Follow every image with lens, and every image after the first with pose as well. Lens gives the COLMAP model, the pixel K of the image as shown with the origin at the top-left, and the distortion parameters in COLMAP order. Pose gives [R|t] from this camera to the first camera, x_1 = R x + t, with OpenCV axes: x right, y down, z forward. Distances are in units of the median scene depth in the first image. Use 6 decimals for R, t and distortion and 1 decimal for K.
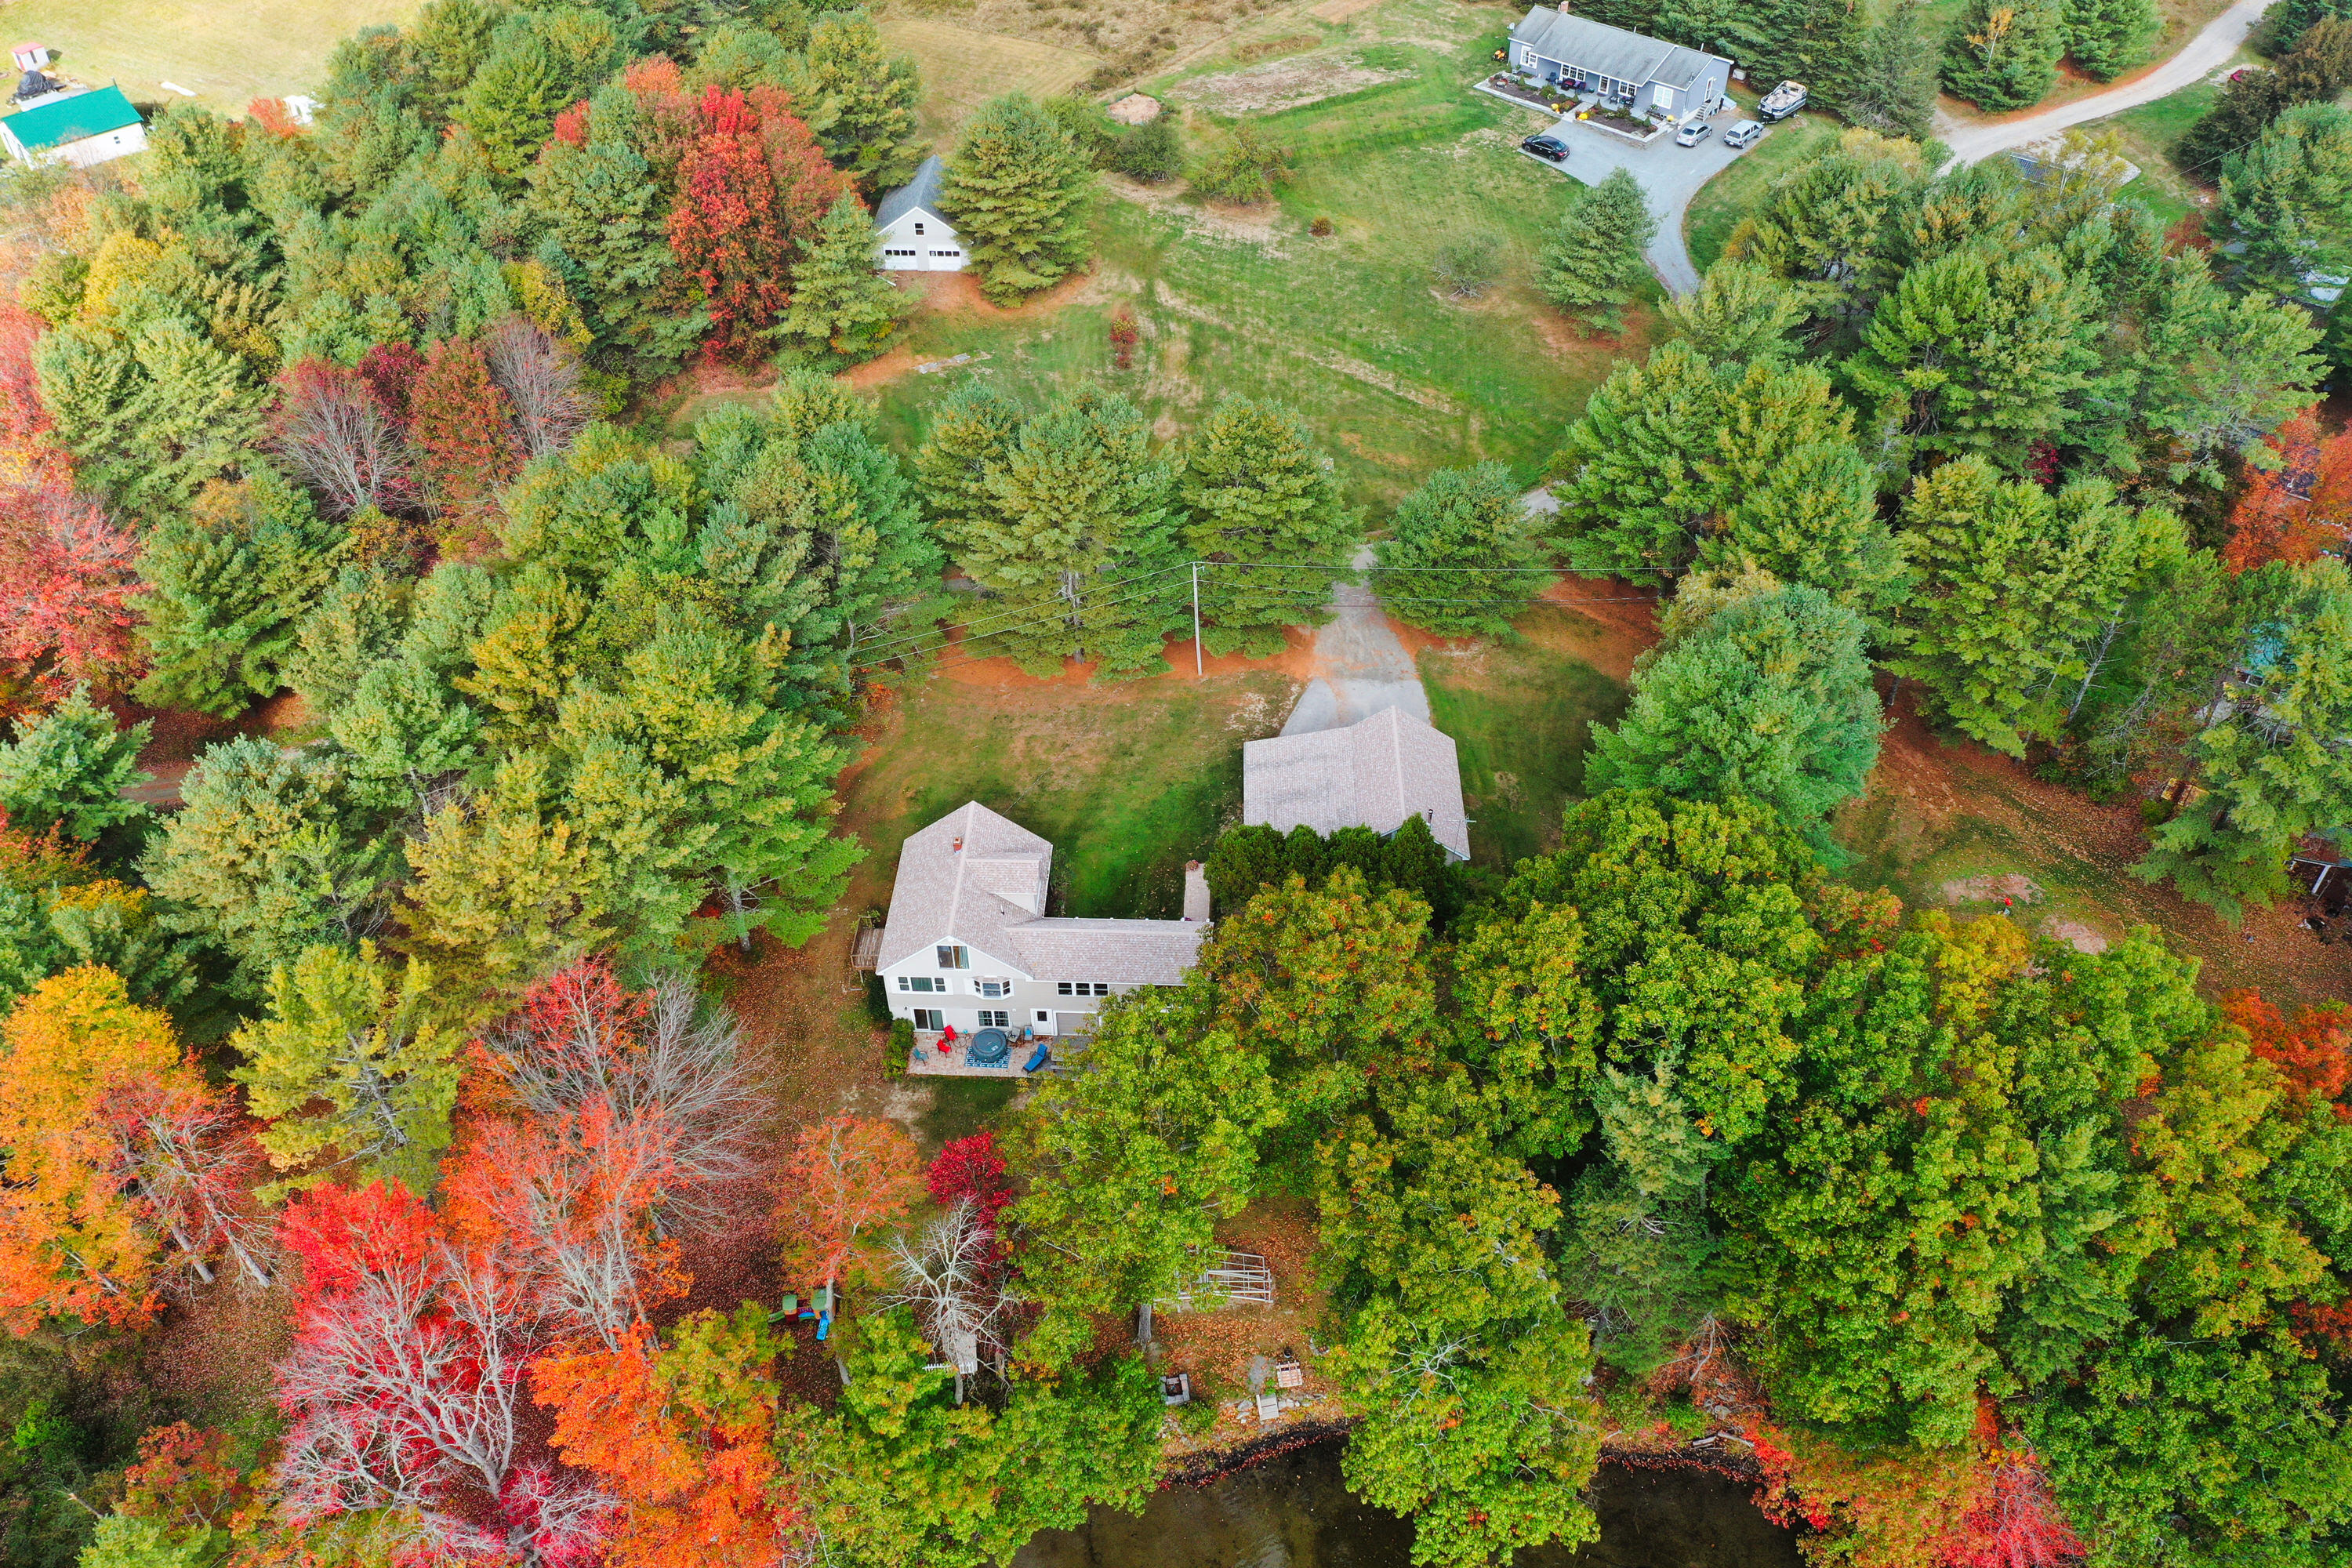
lens RADIAL K [[1865.7, 0, 1169.8], [0, 1865.7, 777.7], [0, 0, 1]] dist [0.000630, -0.001193]
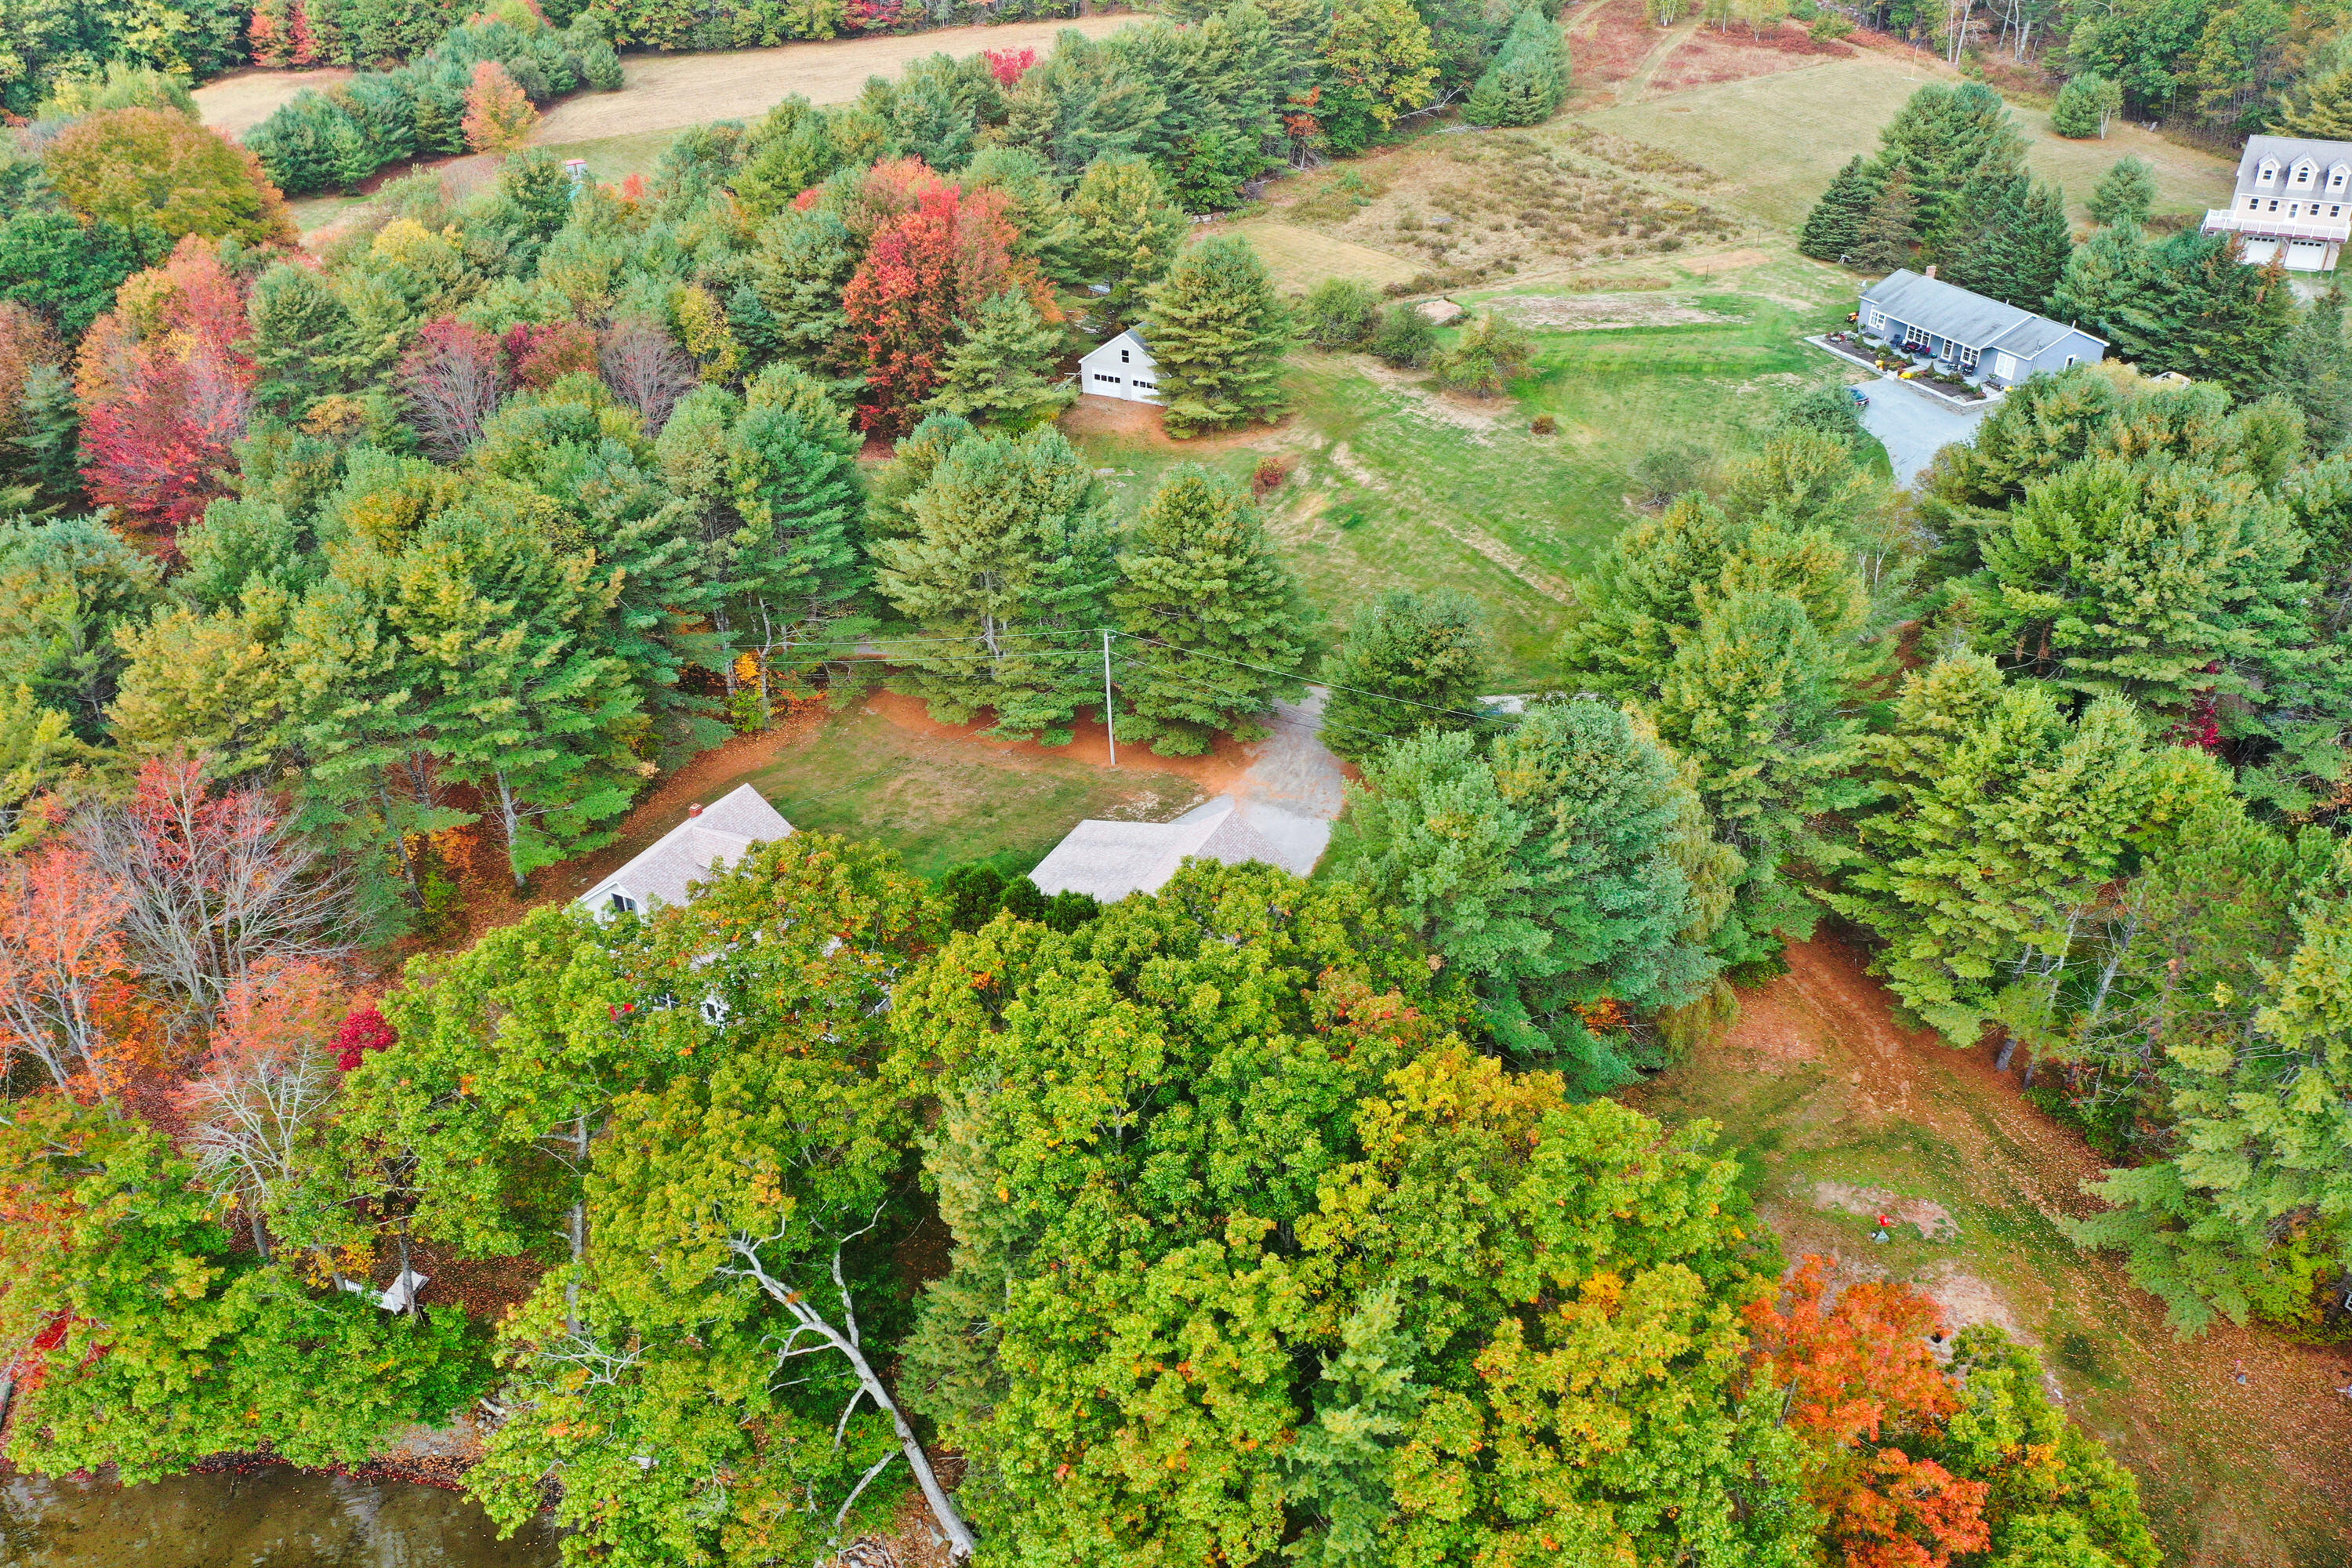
lens RADIAL K [[1865.7, 0, 1175.8], [0, 1865.7, 790.8], [0, 0, 1]] dist [0.000630, -0.001193]
pose [[0.910910, 0.213398, -0.353135, 0.304624], [-0.277224, 0.950440, -0.140752, 0.063489], [0.305598, 0.226110, 0.924924, 0.137957]]
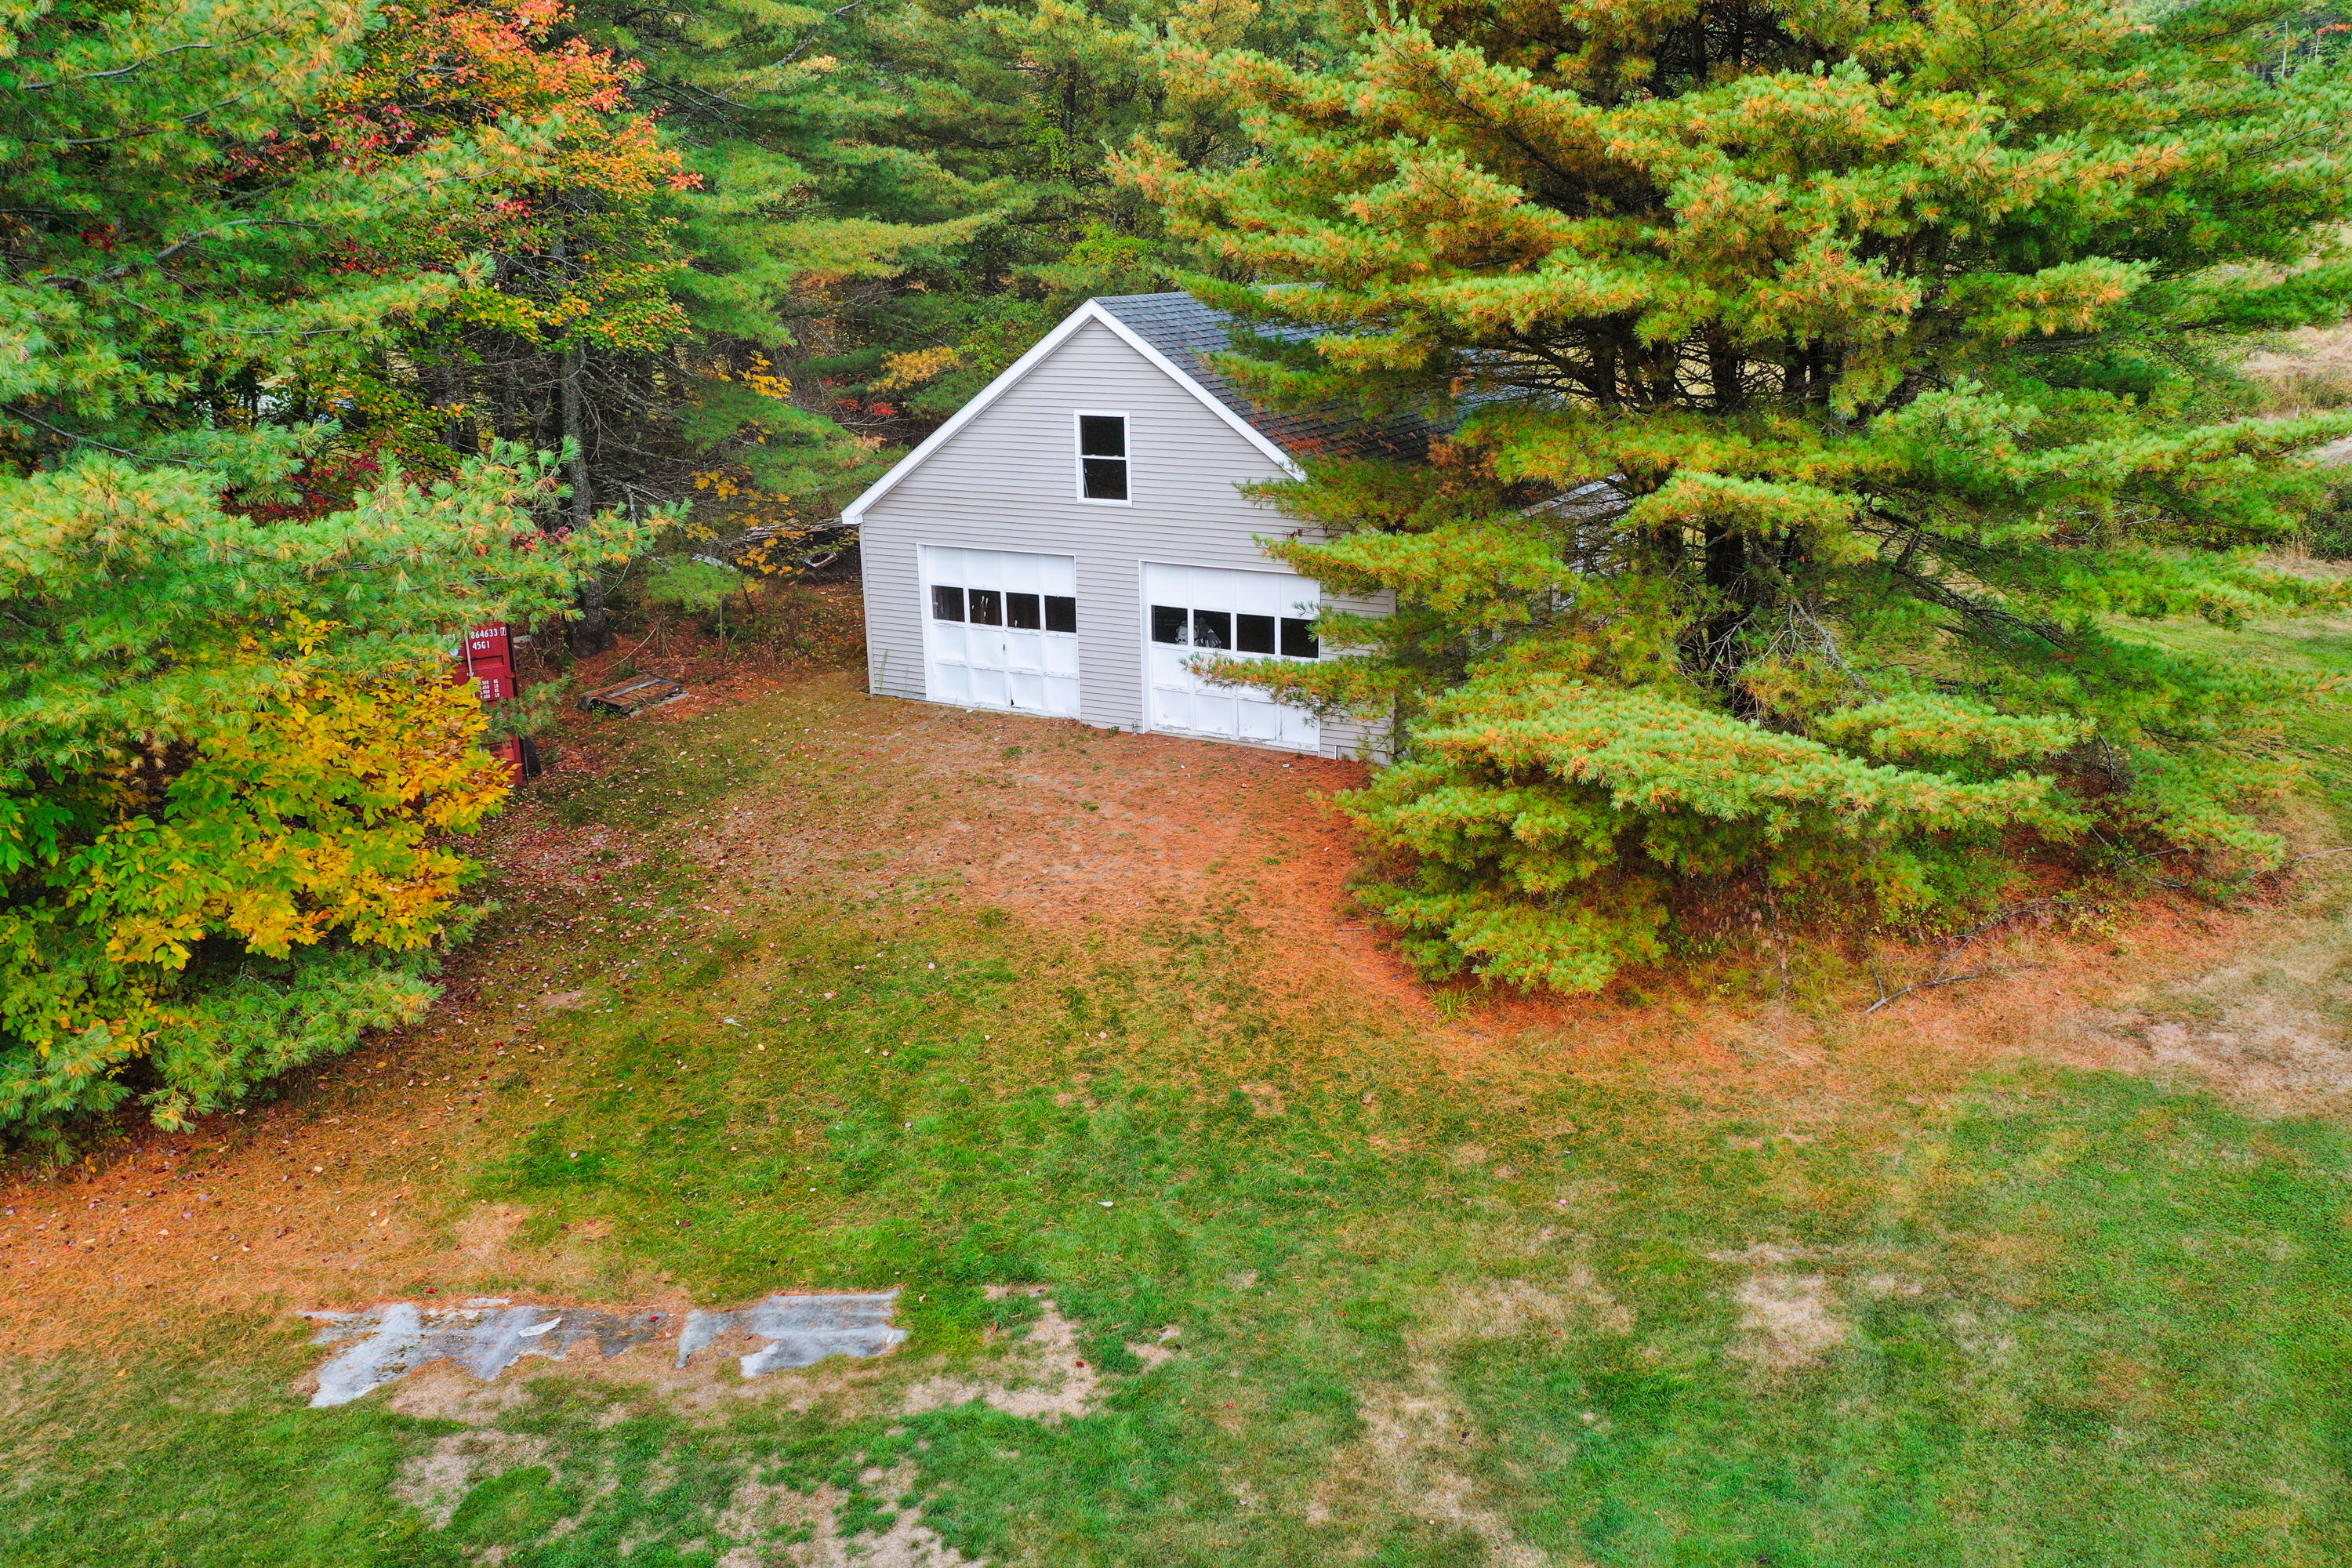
lens RADIAL K [[1865.7, 0, 1172.4], [0, 1865.7, 785.2], [0, 0, 1]] dist [0.000630, -0.001193]
pose [[0.897920, 0.117629, -0.424151, -0.058822], [-0.288925, 0.884480, -0.366358, -0.218686], [0.332058, 0.451507, 0.828178, 0.910735]]
